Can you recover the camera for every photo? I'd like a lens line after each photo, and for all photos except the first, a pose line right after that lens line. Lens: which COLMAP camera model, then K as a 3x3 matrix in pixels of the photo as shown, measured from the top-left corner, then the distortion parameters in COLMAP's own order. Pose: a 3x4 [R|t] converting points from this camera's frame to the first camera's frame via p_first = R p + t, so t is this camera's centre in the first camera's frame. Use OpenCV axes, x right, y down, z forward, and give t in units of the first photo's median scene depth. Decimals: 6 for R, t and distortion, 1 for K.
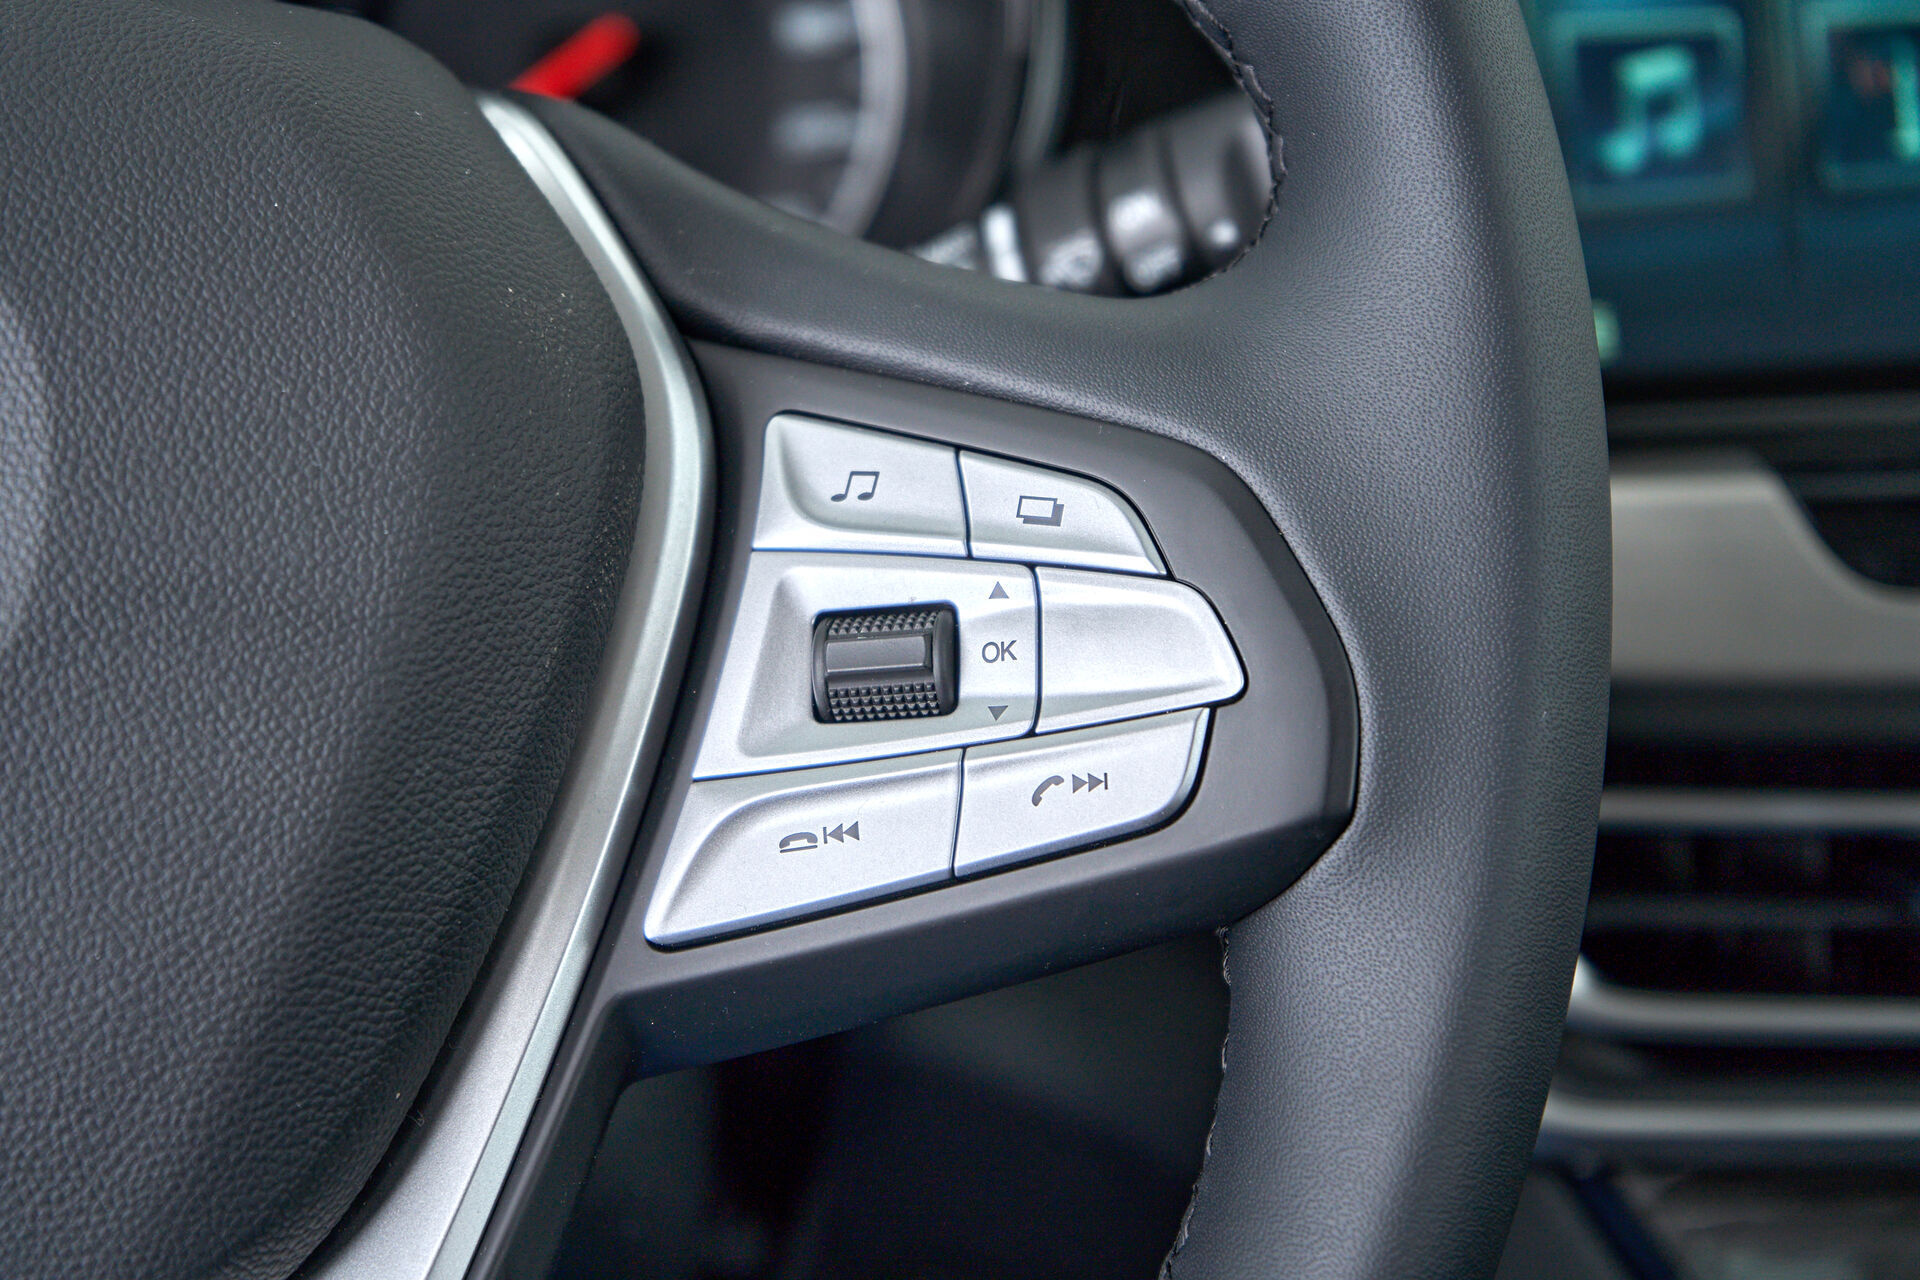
lens RADIAL K [[4073.2, 0, 956.1], [0, 4073.2, 642.7], [0, 0, 1]] dist [0.005340, 0.000000]
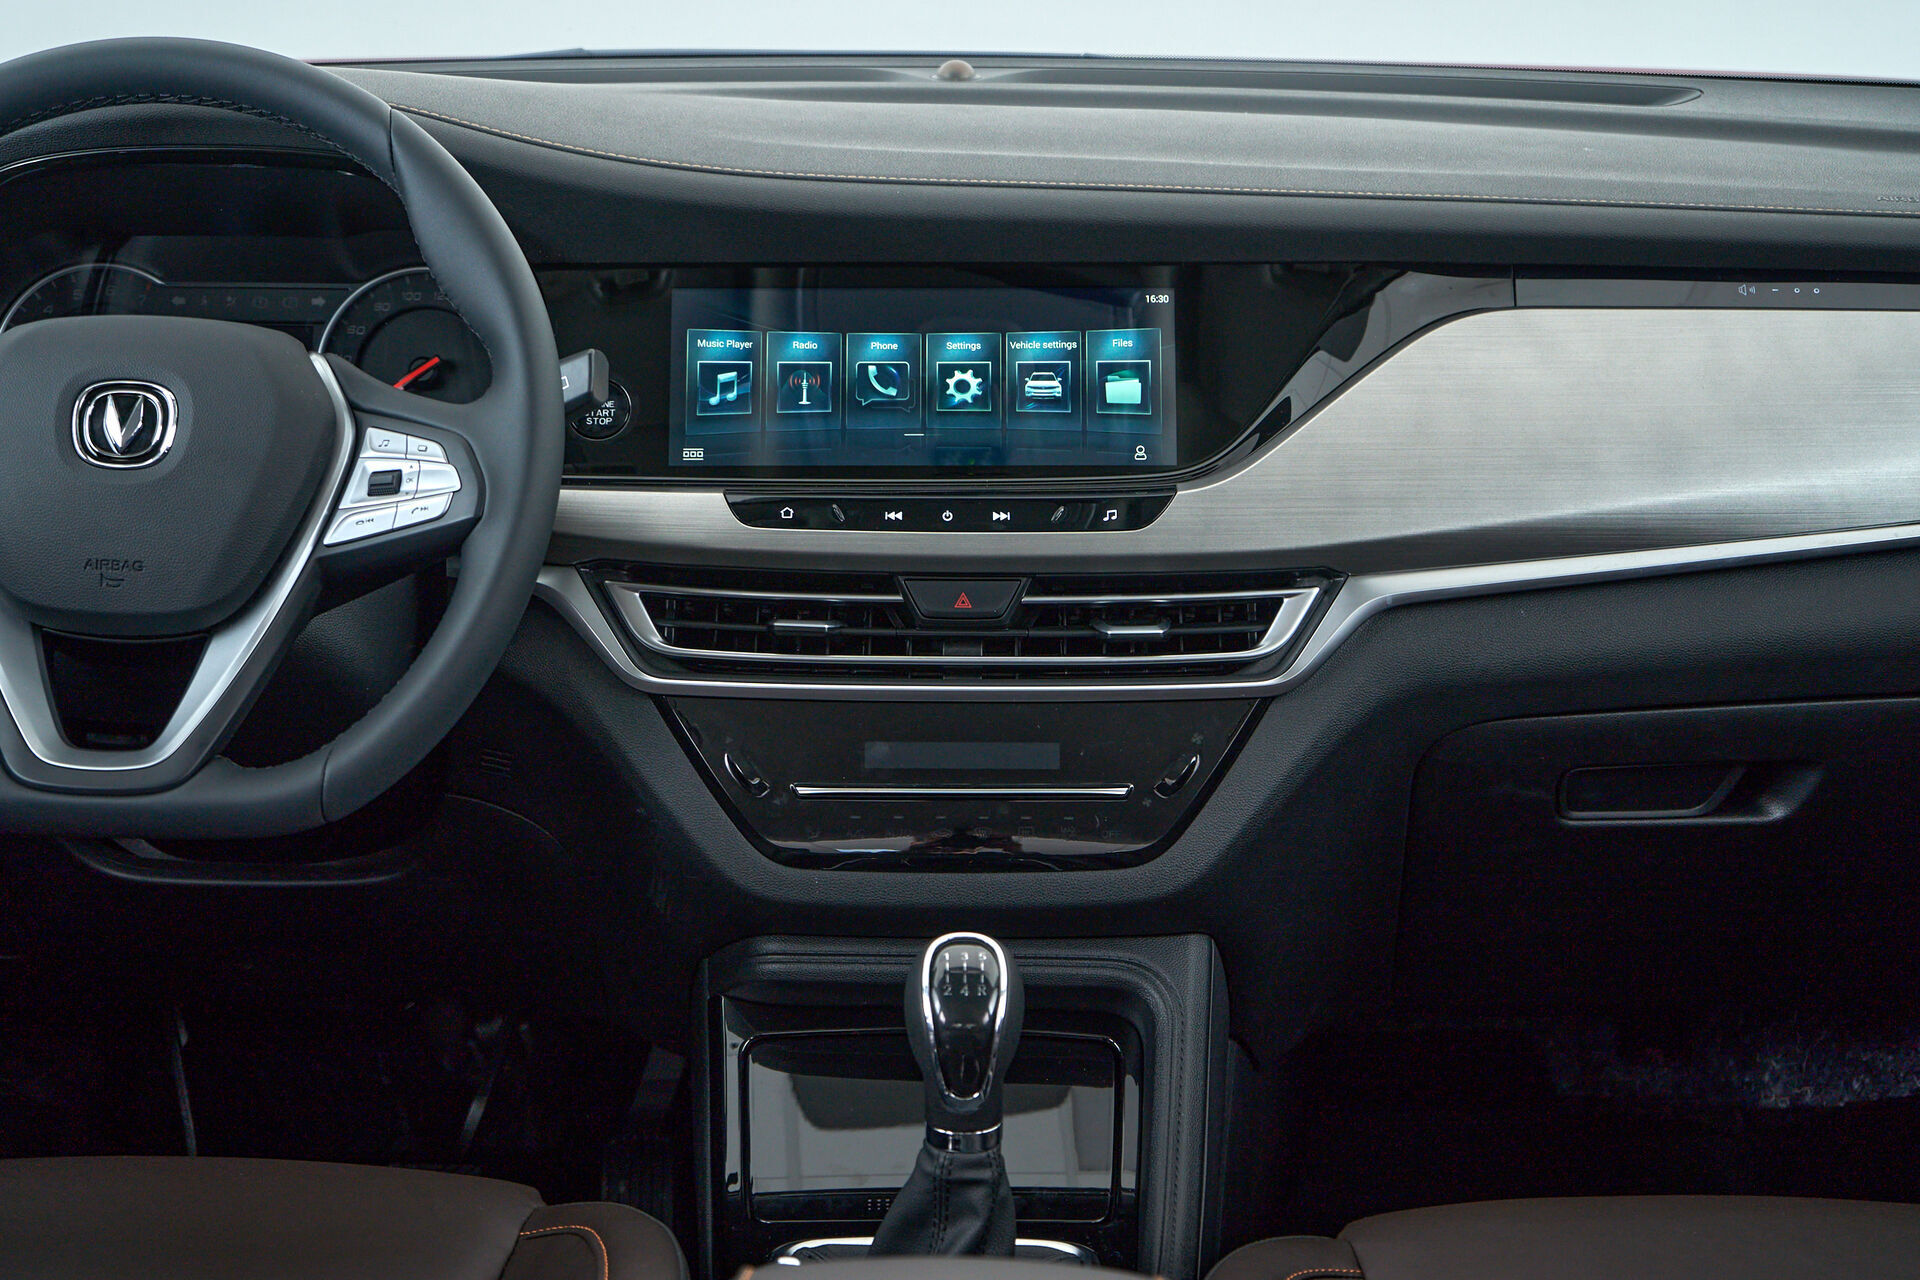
lens RADIAL K [[4073.2, 0, 966.3], [0, 4073.2, 656.4], [0, 0, 1]] dist [0.005340, 0.000000]
pose [[0.992229, 0.039006, -0.118157, 1.078831], [-0.052858, 0.991788, -0.116463, 0.638737], [0.112644, 0.121803, 0.986142, -3.055978]]
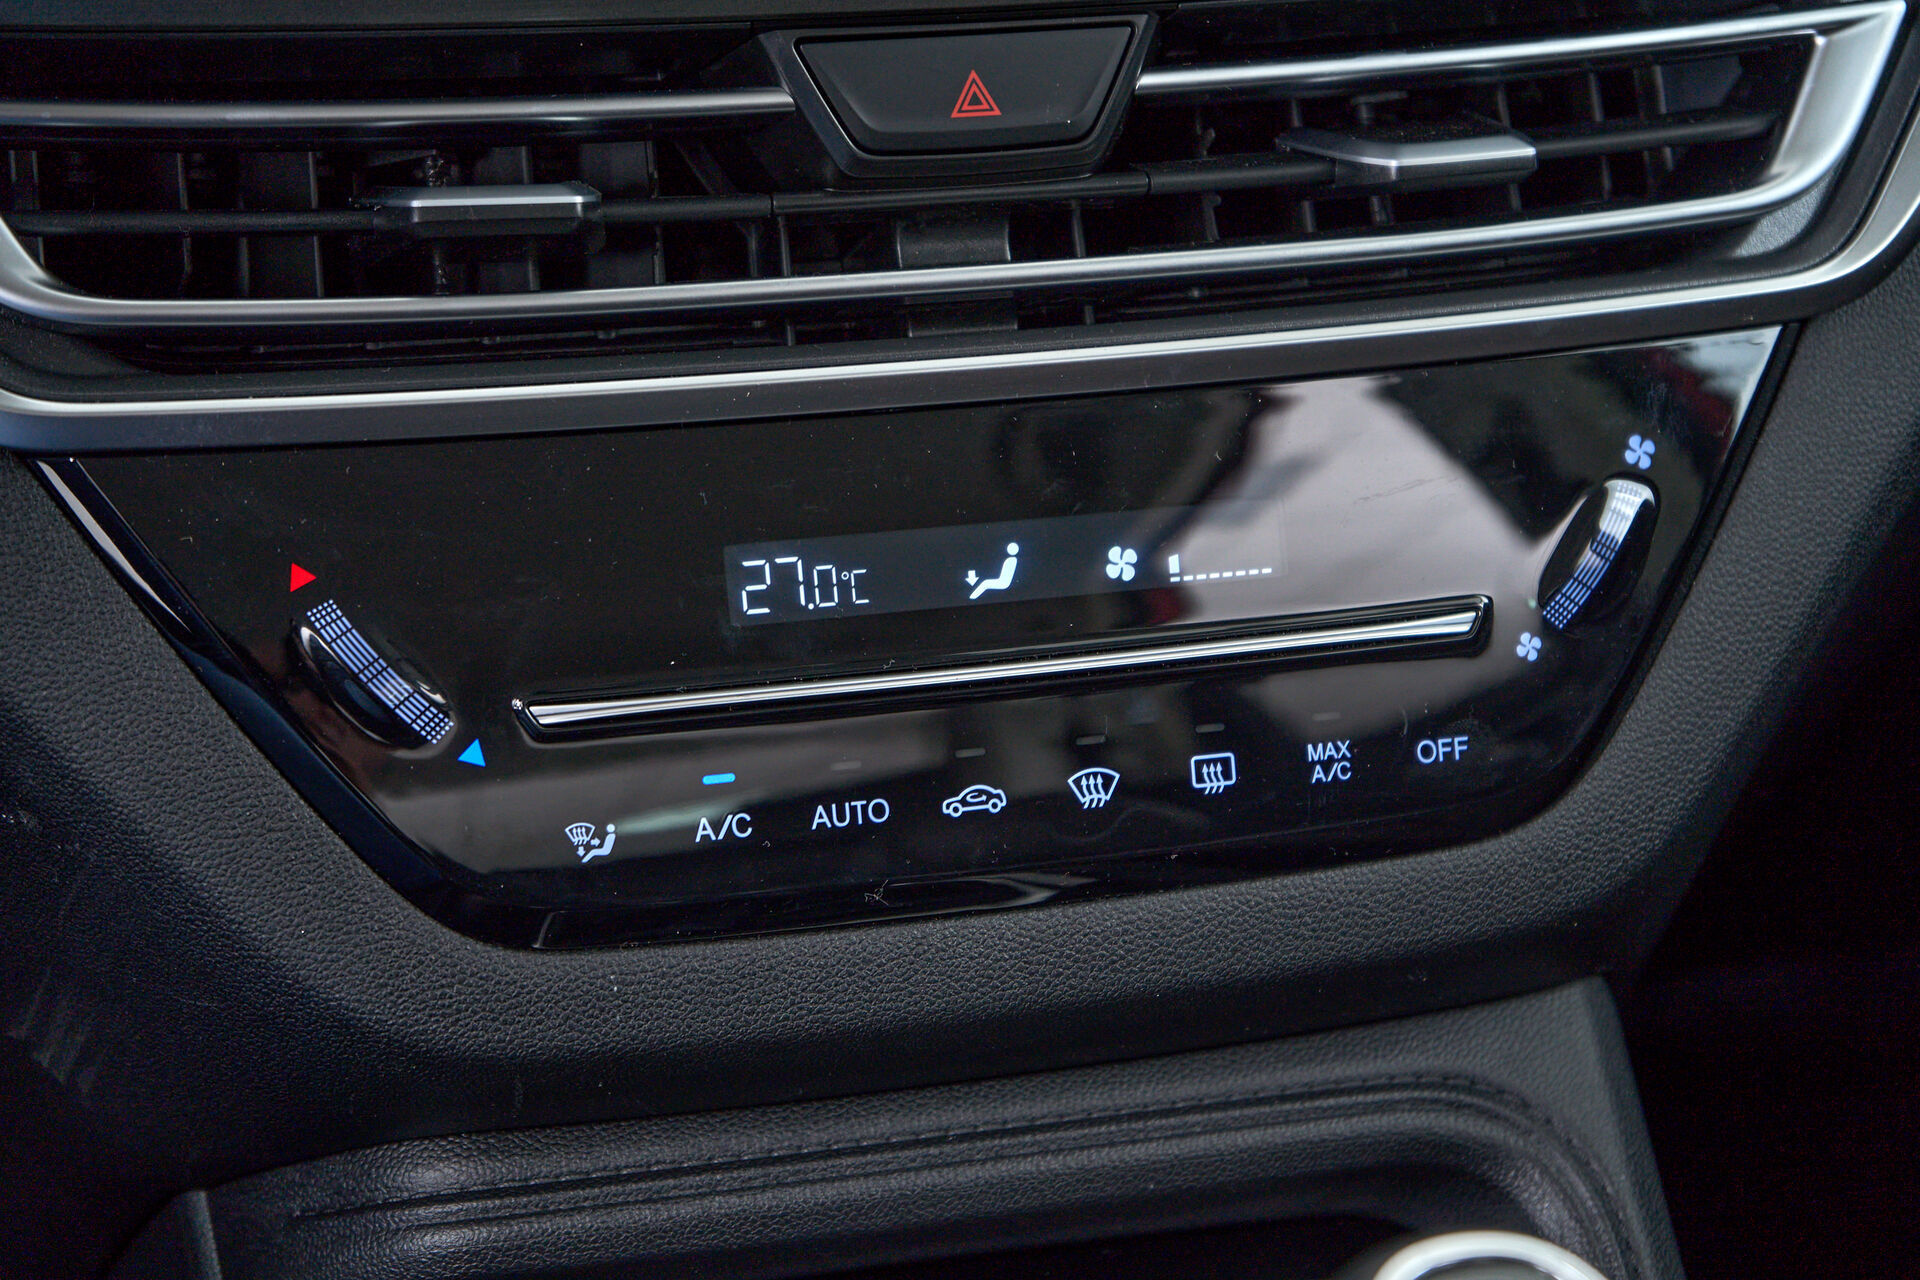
lens RADIAL K [[4073.2, 0, 964.4], [0, 4073.2, 642.0], [0, 0, 1]] dist [0.005340, 0.000000]
pose [[0.985244, -0.046274, 0.164783, 0.282899], [0.049922, 0.998590, -0.018064, 0.279985], [-0.163715, 0.026024, 0.986164, -0.088631]]
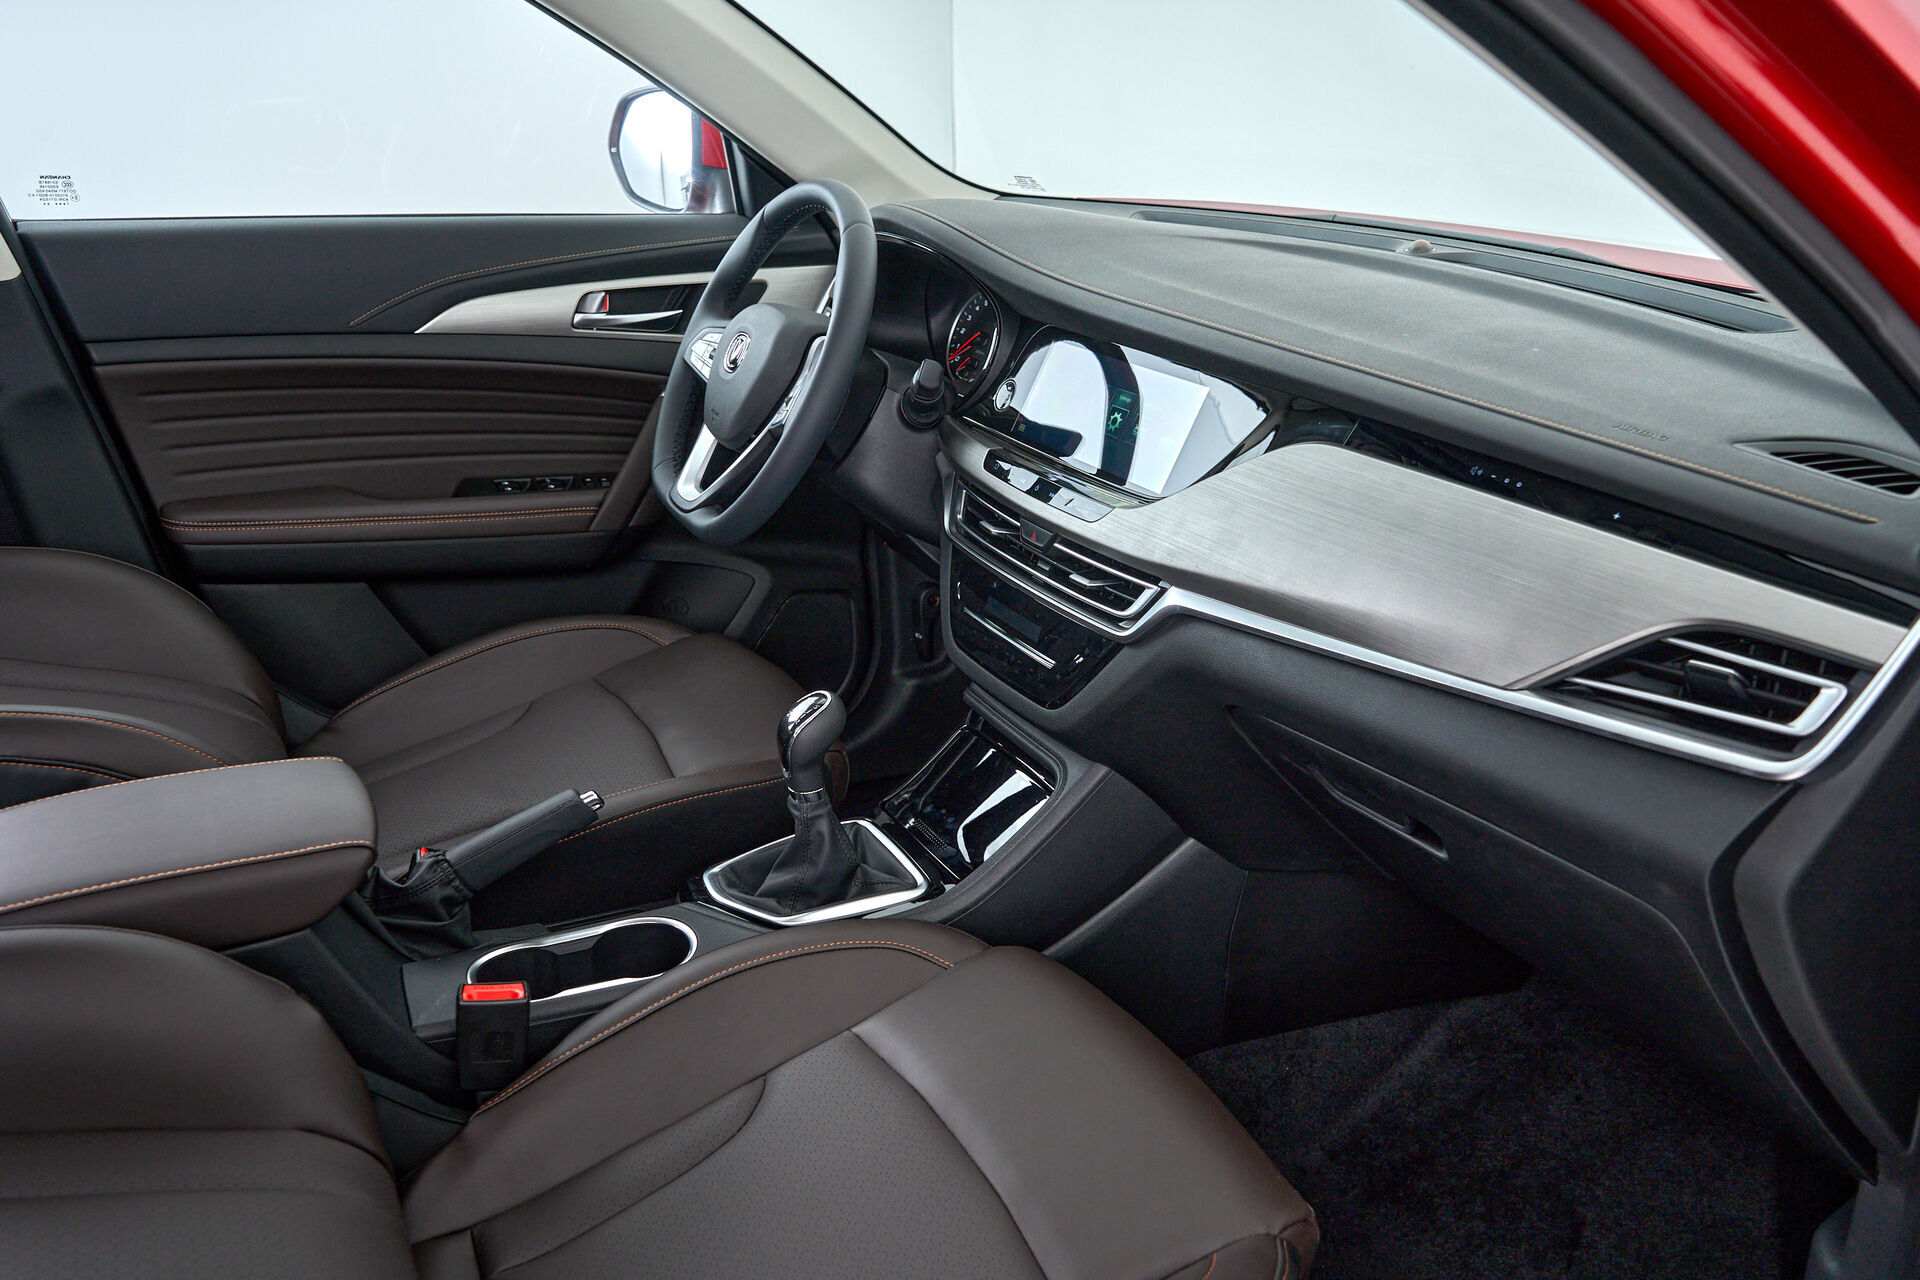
lens RADIAL K [[1561.3, 0, 943.0], [0, 1561.3, 636.7], [0, 0, 1]] dist [0.003706, -0.000381]
pose [[0.338042, 0.343821, -0.876079, 3.248342], [-0.318129, 0.917829, 0.237453, -0.438734], [0.885732, 0.198437, 0.419645, -0.037282]]
